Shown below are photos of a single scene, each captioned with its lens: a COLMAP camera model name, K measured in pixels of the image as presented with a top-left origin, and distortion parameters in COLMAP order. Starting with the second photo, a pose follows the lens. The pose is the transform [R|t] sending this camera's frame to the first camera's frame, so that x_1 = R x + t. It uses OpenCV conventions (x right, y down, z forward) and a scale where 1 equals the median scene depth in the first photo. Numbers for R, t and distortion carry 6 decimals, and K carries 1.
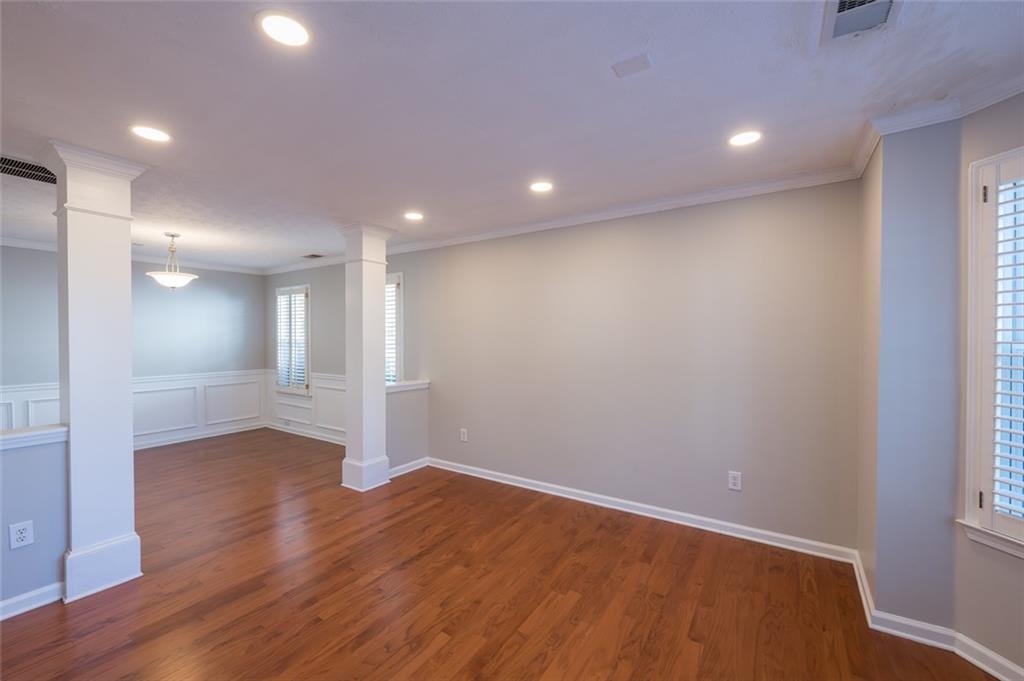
lens RADIAL K [[407.1, 0, 507.8], [0, 407.1, 343.6], [0, 0, 1]] dist [-0.000791, -0.000910]
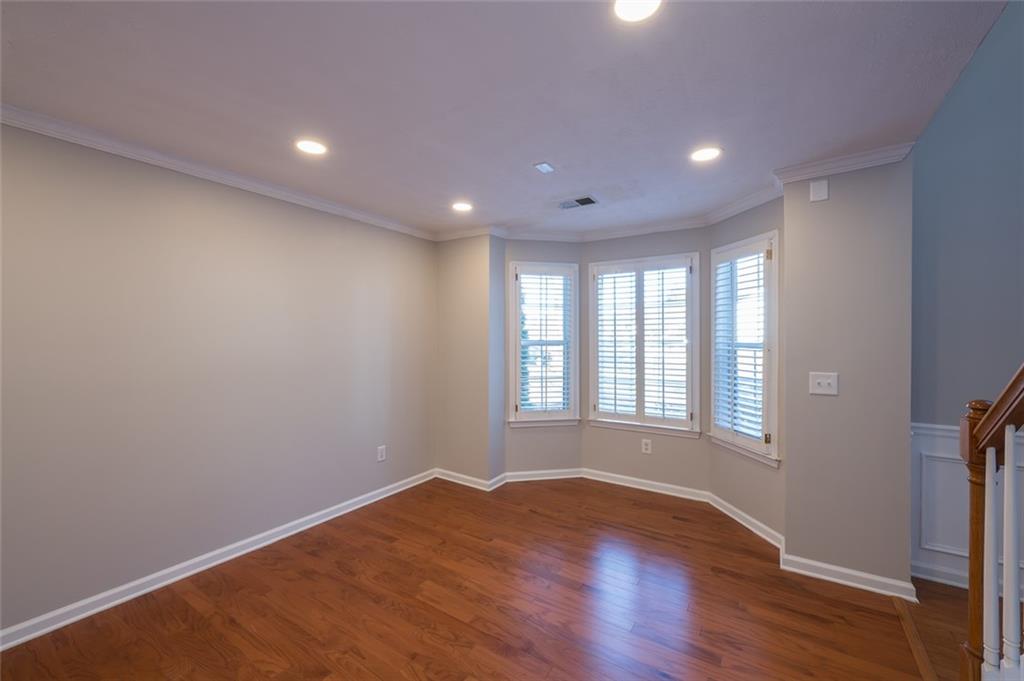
lens RADIAL K [[407.1, 0, 510.7], [0, 407.1, 335.6], [0, 0, 1]] dist [-0.000791, -0.000910]
pose [[0.009797, 0.003298, 0.999947, -0.683168], [0.011705, 0.999926, -0.003412, -0.012975], [-0.999884, 0.011737, 0.009757, 0.589665]]
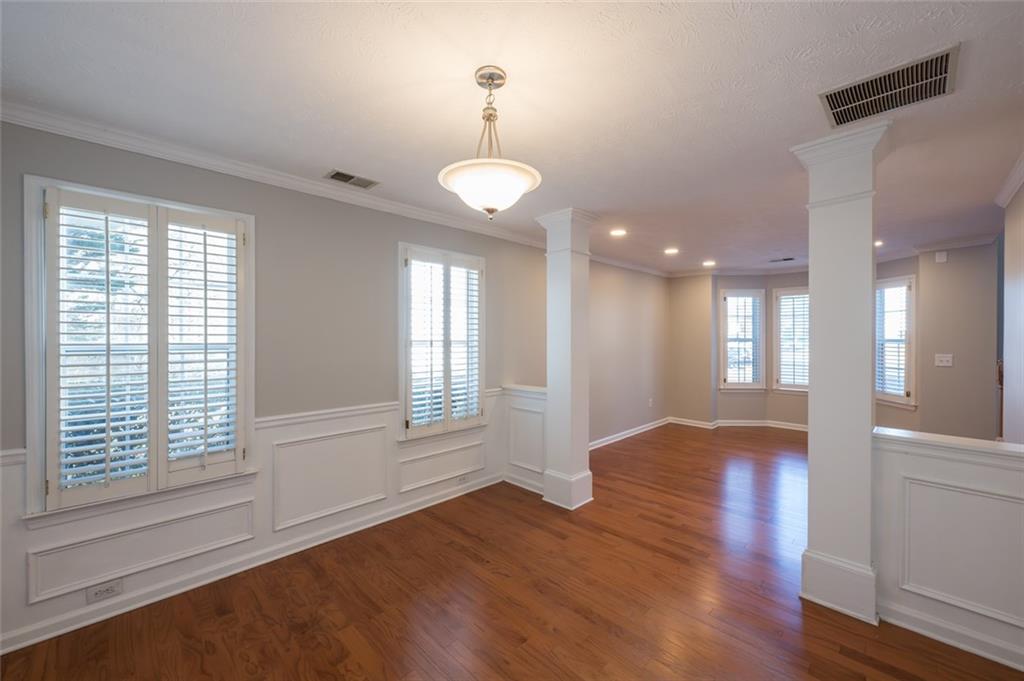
lens RADIAL K [[407.1, 0, 514.5], [0, 407.1, 338.7], [0, 0, 1]] dist [-0.000791, -0.000910]
pose [[0.197857, -0.004915, 0.980219, -1.716091], [0.015890, 0.999872, 0.001806, -0.021749], [-0.980102, 0.015218, 0.197910, 1.276644]]
